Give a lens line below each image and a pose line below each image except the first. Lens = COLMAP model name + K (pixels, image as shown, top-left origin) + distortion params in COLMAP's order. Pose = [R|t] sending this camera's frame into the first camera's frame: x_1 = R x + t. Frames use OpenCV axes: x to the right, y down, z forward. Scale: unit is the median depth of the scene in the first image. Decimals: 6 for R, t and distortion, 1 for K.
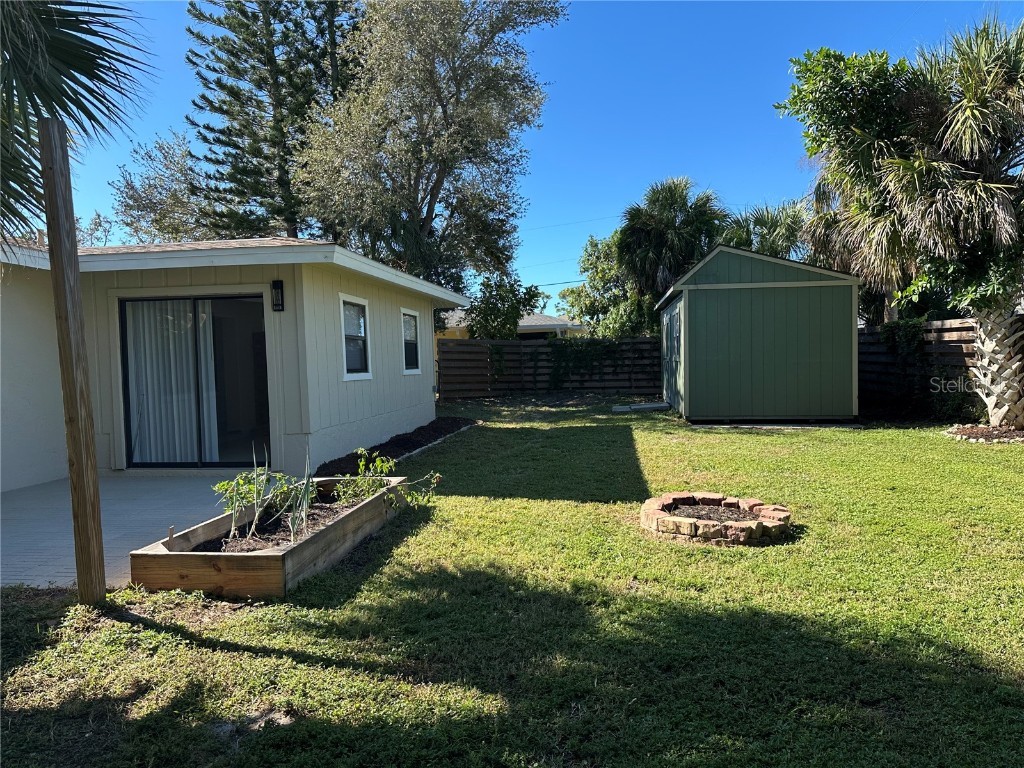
lens RADIAL K [[712.1, 0, 510.6], [0, 712.1, 387.2], [0, 0, 1]] dist [0.049686, -0.061172]
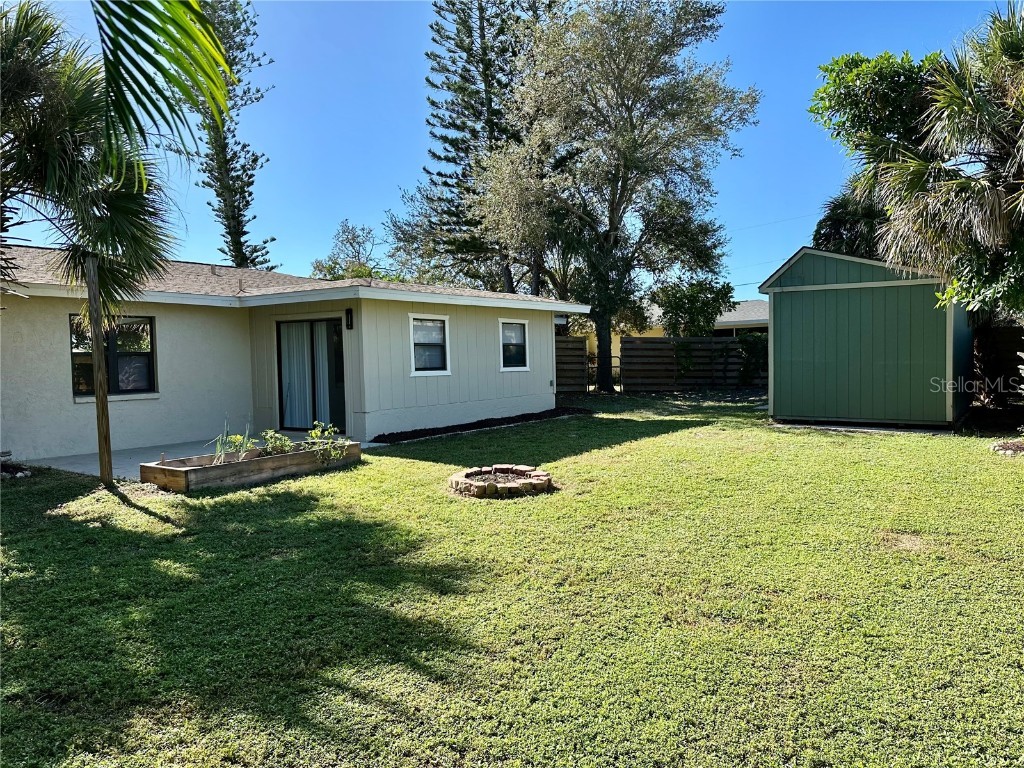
lens RADIAL K [[712.1, 0, 511.9], [0, 712.1, 382.1], [0, 0, 1]] dist [0.049686, -0.061172]
pose [[0.887425, 0.021609, -0.460445, 0.415338], [-0.018125, 0.999764, 0.011987, -0.013335], [0.460595, -0.002292, 0.887607, -0.097719]]
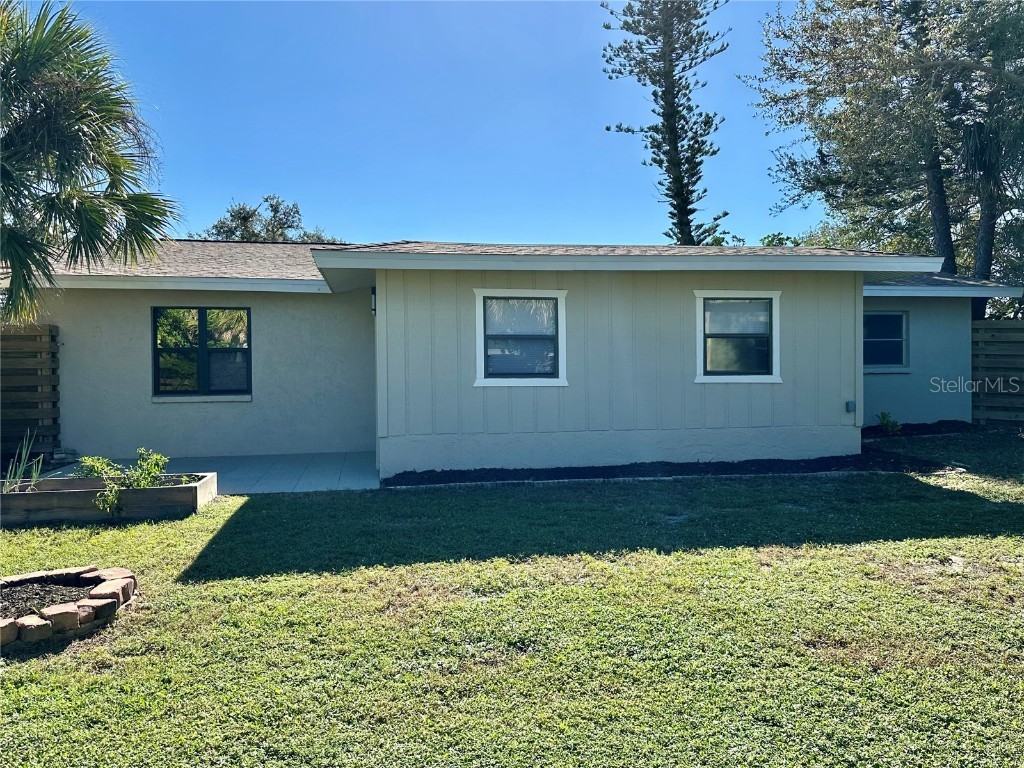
lens RADIAL K [[777.7, 0, 512.4], [0, 777.7, 380.5], [0, 0, 1]] dist [0.062768, -0.000041]
pose [[0.312150, 0.041286, -0.949135, 0.513715], [-0.036384, 0.998842, 0.031482, -0.035499], [0.949336, 0.024706, 0.313291, 0.531202]]
